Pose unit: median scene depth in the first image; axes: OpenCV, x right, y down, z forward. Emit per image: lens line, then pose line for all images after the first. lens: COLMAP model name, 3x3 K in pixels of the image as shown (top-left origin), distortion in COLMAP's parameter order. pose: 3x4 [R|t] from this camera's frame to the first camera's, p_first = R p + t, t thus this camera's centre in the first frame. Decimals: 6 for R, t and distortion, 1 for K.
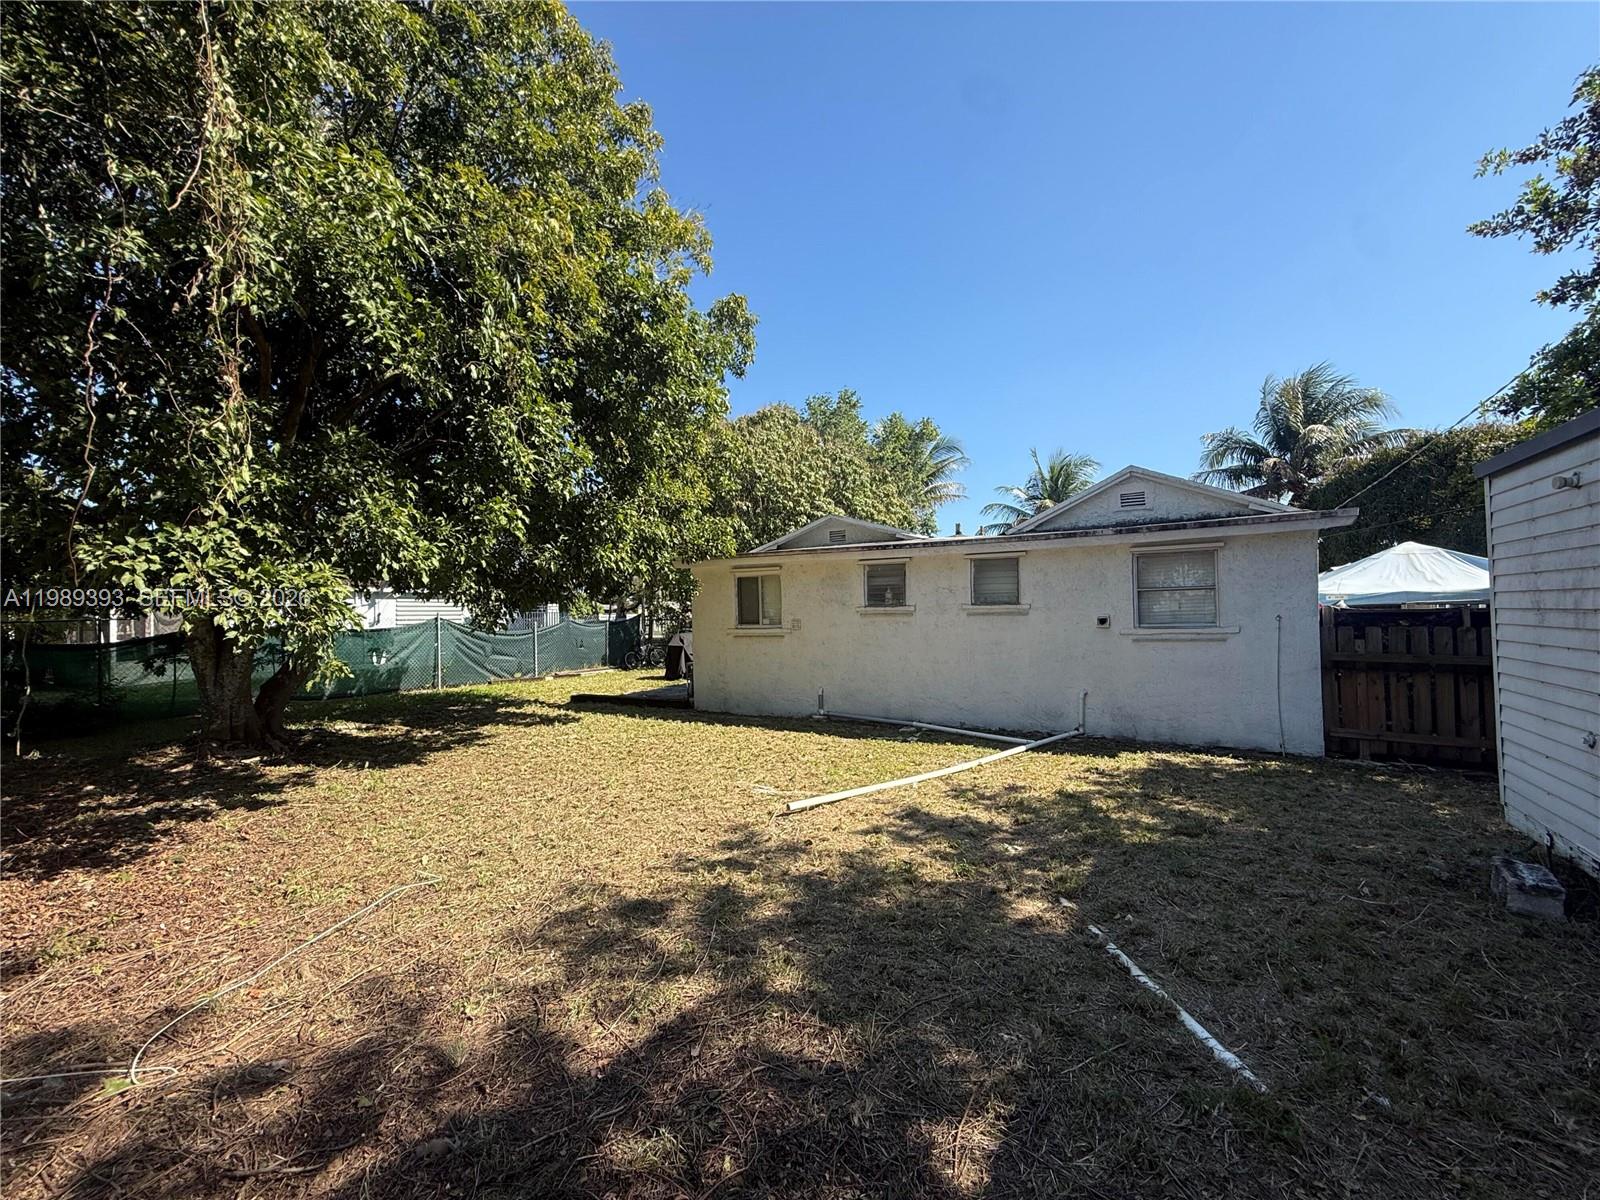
lens RADIAL K [[634.8, 0, 798.7], [0, 634.8, 598.2], [0, 0, 1]] dist [0.000458, 0.000038]
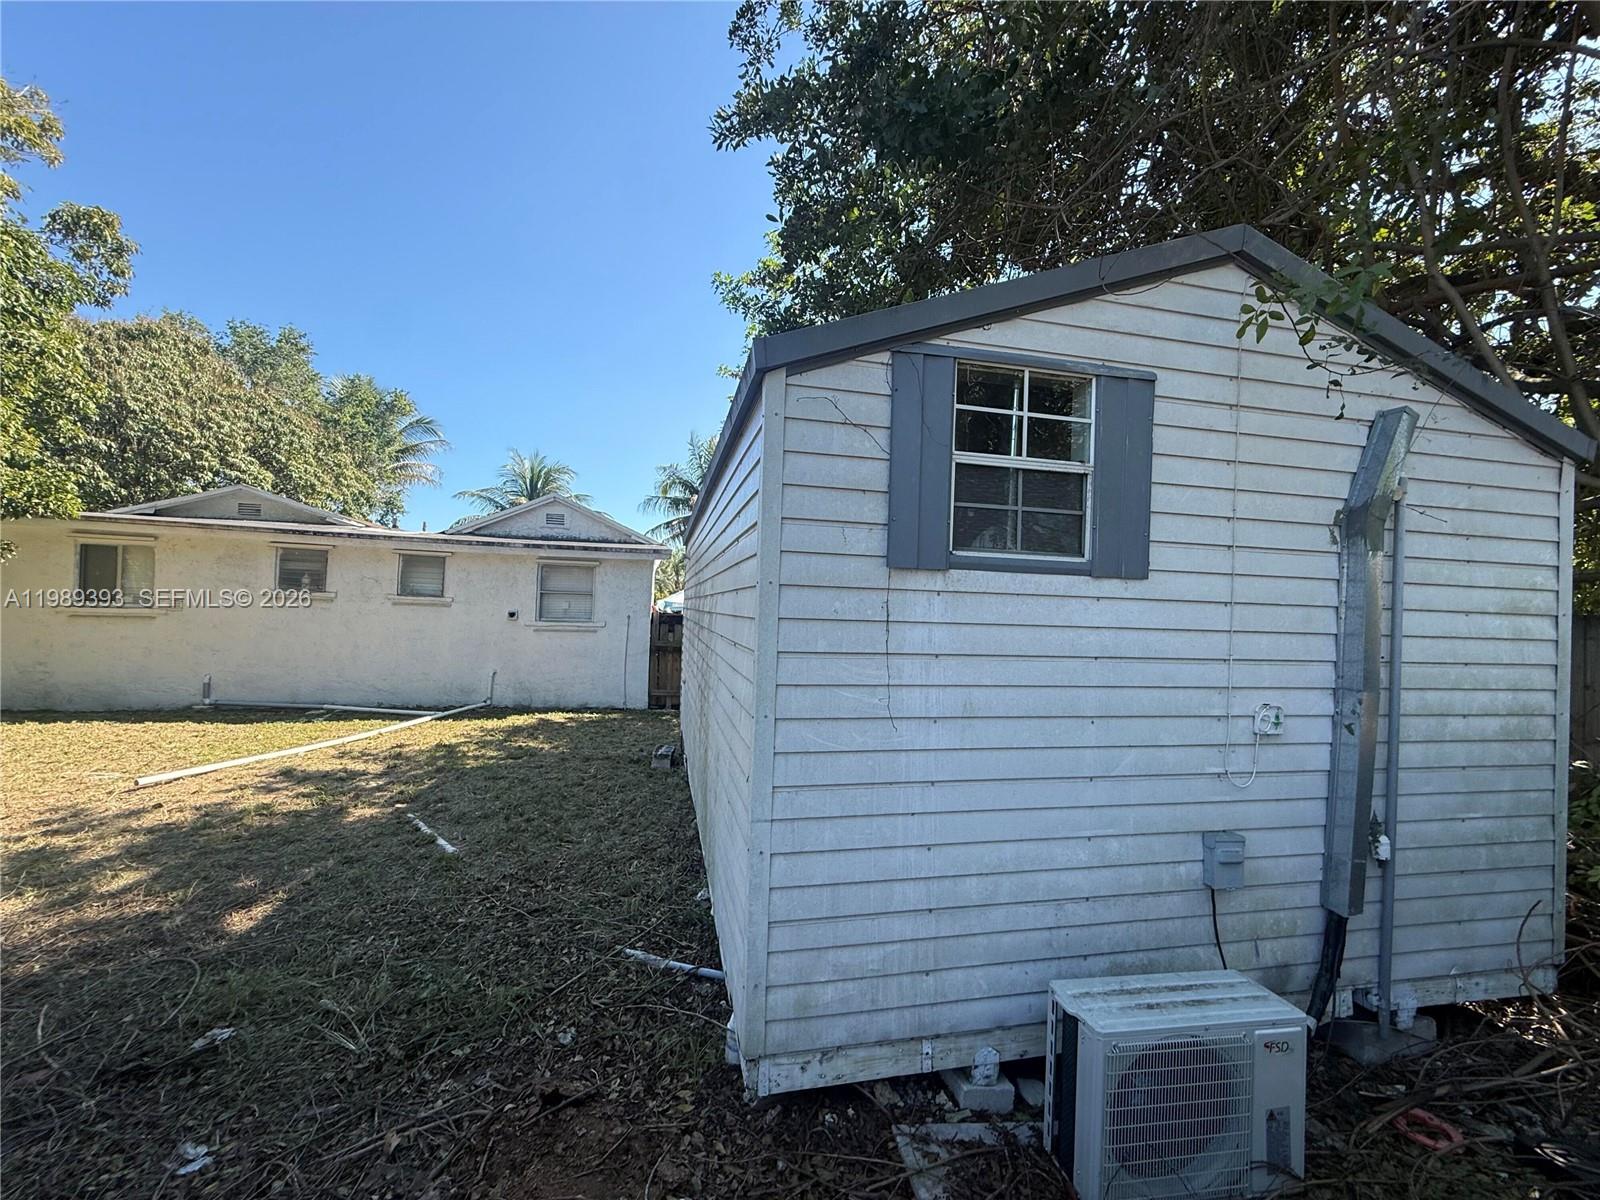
lens RADIAL K [[634.8, 0, 794.6], [0, 634.8, 601.1], [0, 0, 1]] dist [0.000458, 0.000038]
pose [[0.730933, 0.053860, 0.680320, 0.030691], [-0.066008, 0.997786, -0.008074, -0.017644], [-0.679249, -0.039005, 0.732871, -0.304940]]
